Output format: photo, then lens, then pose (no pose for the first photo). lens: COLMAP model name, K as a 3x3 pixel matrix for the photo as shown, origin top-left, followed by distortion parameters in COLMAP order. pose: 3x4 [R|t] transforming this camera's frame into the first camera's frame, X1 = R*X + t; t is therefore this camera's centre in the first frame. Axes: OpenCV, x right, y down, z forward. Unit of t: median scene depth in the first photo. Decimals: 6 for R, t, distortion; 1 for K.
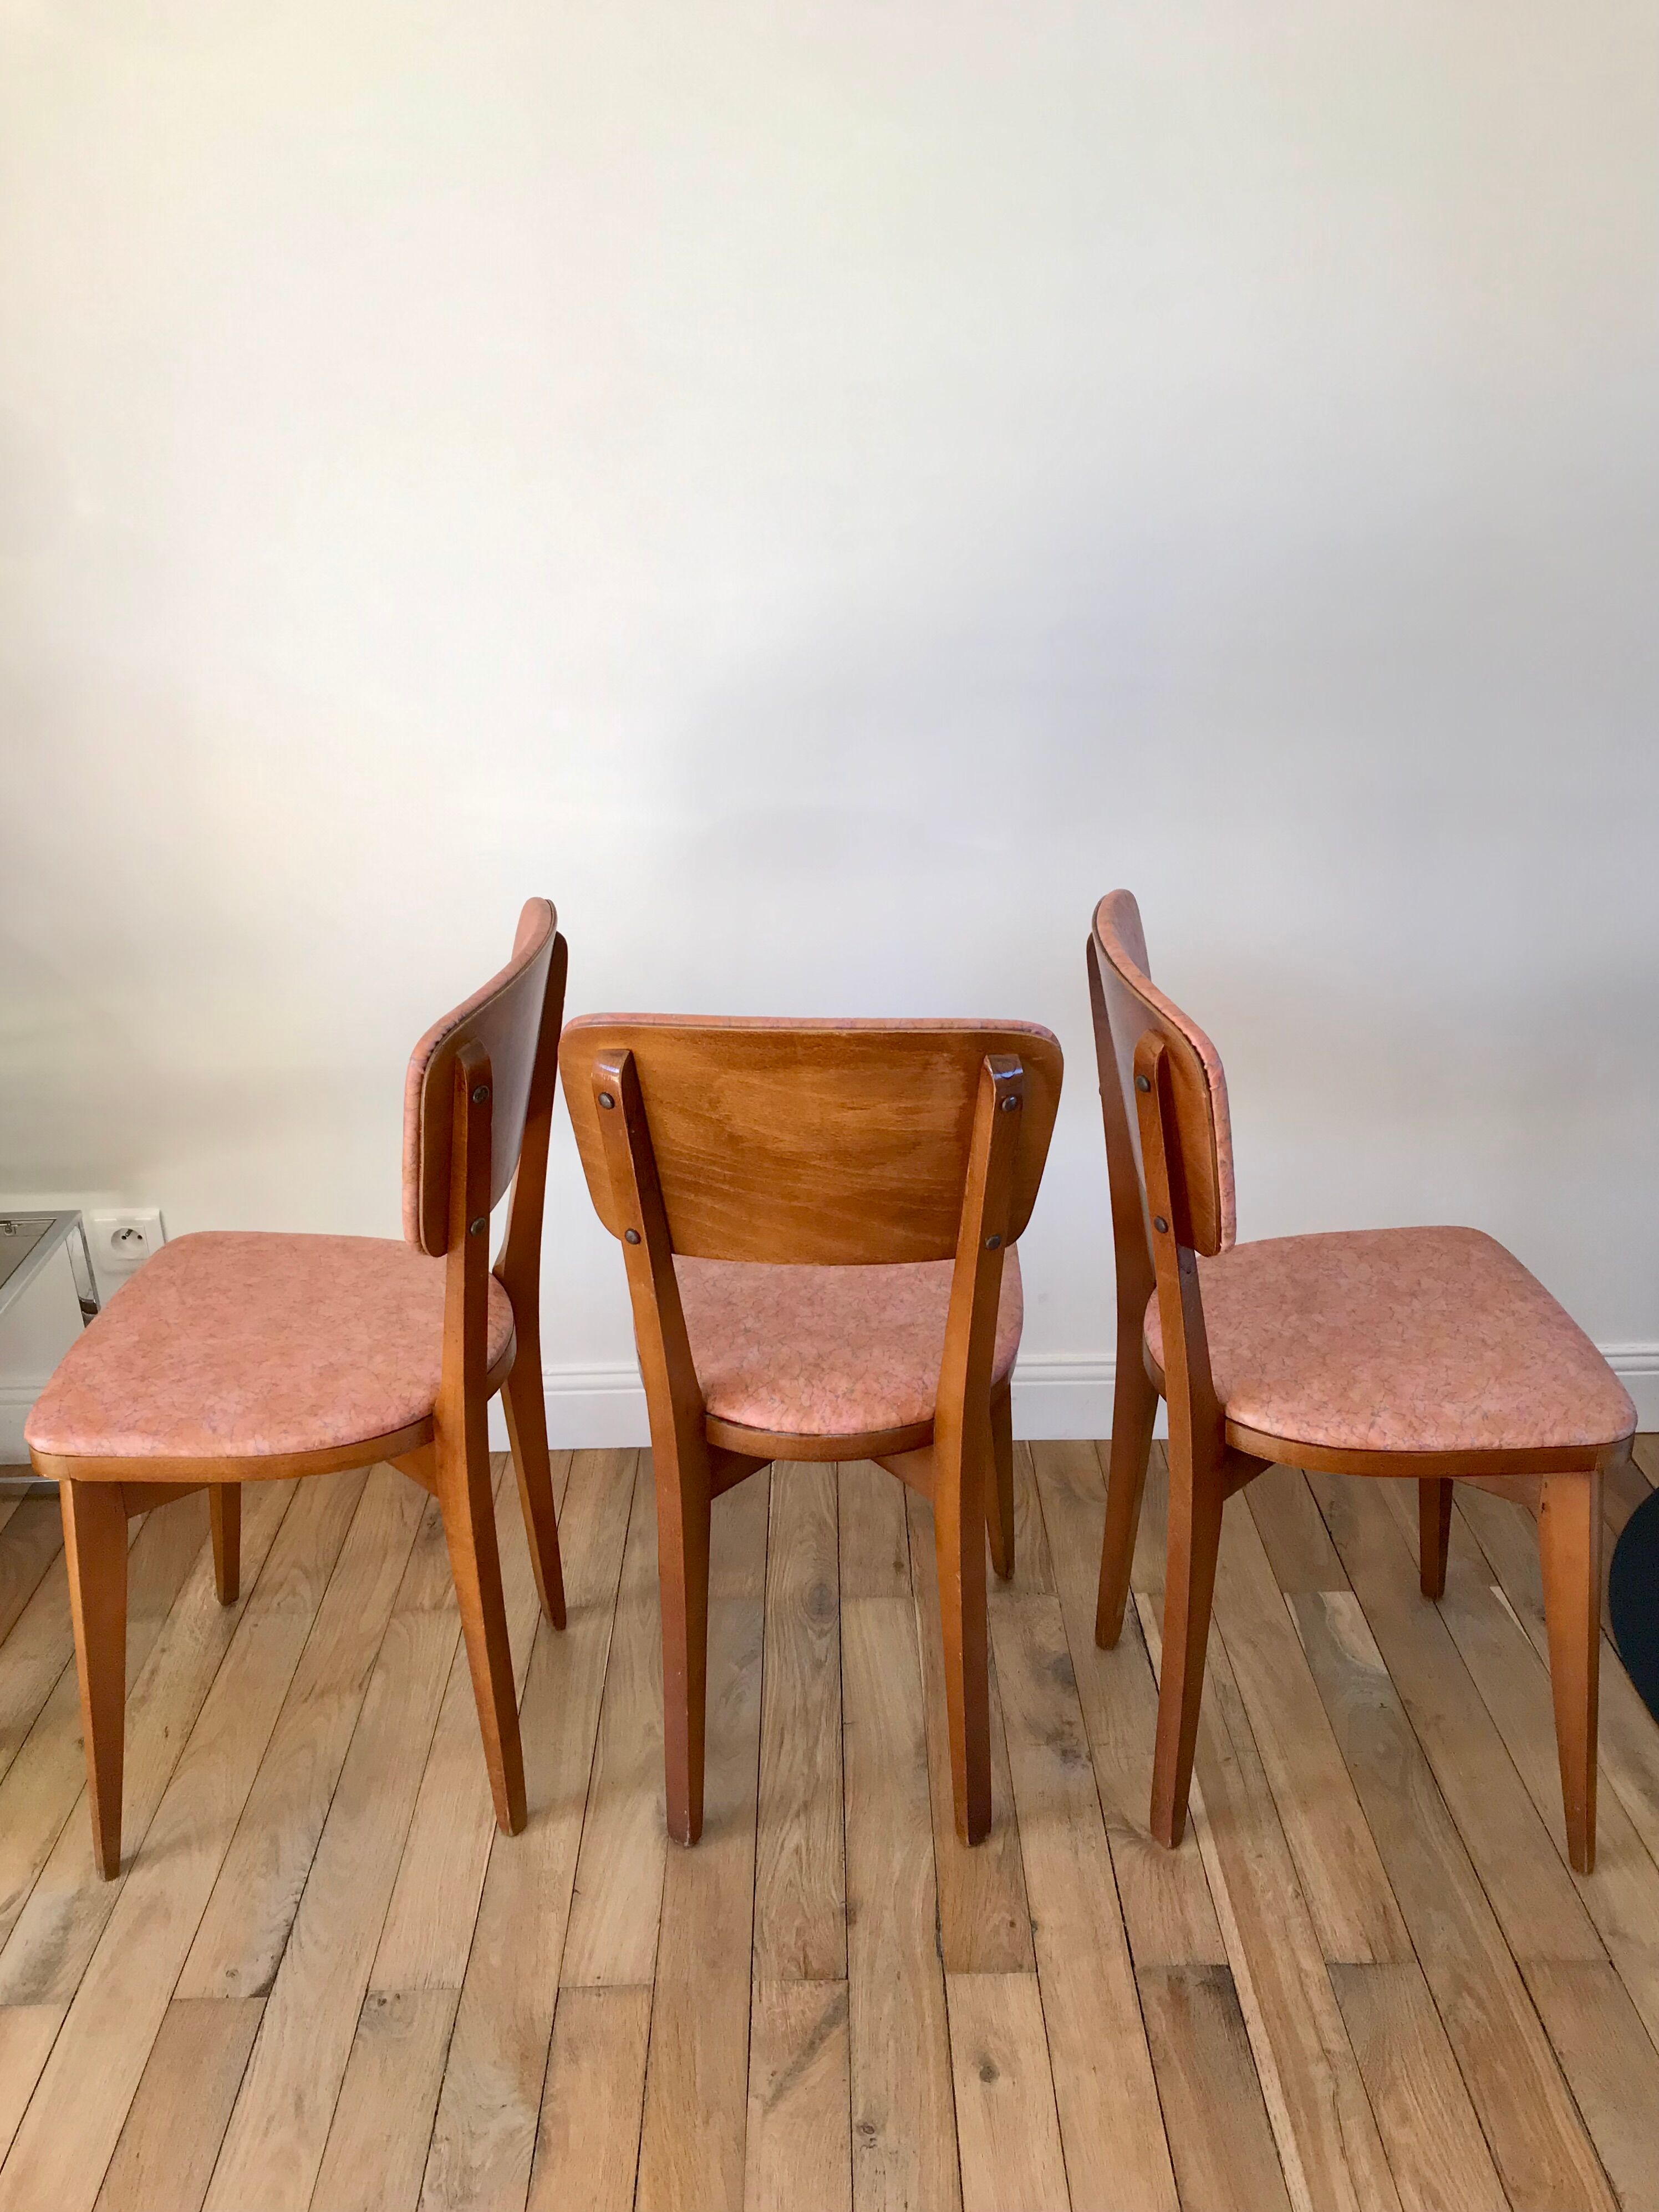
lens RADIAL K [[1859.2, 0, 838.9], [0, 1859.2, 1076.5], [0, 0, 1]] dist [0.025007, -0.002368]
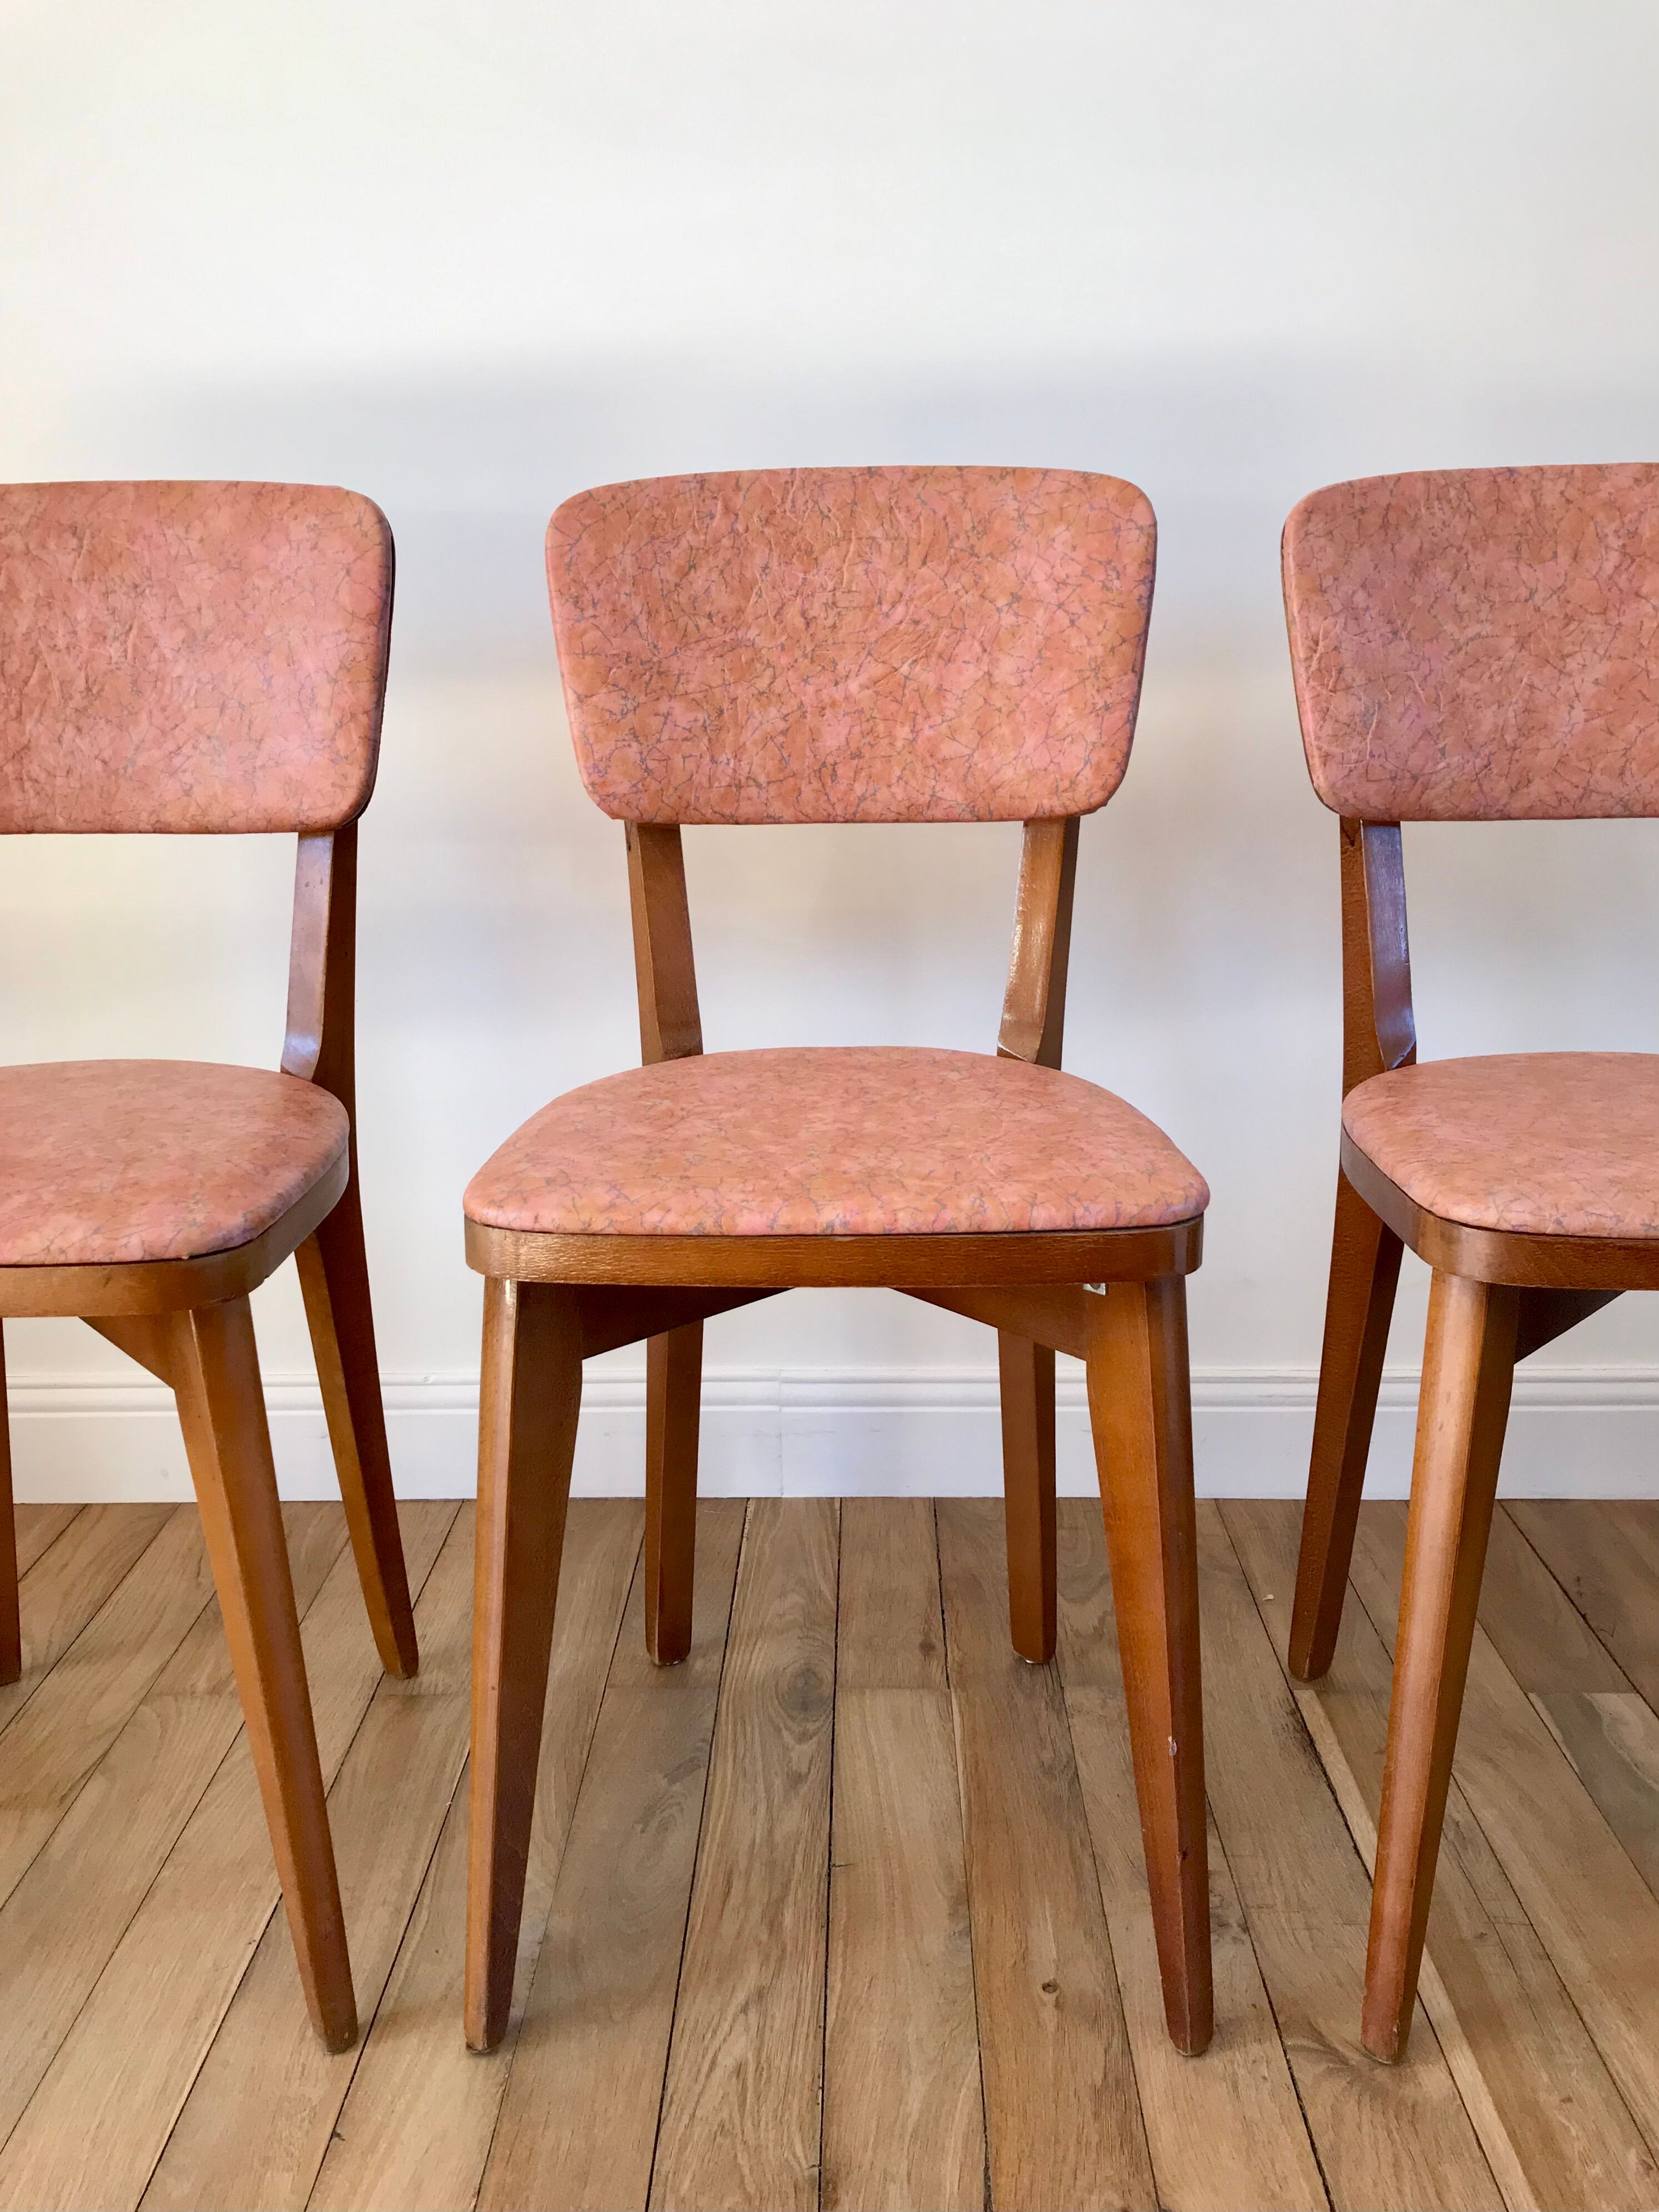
lens RADIAL K [[1810.3, 0, 845.2], [0, 1810.3, 1106.5], [0, 0, 1]] dist [0.026240, -0.013046]
pose [[0.999655, 0.011534, -0.023619, 0.020056], [-0.015046, 0.987895, -0.154390, 0.215842], [0.021552, 0.154692, 0.987728, 0.420272]]
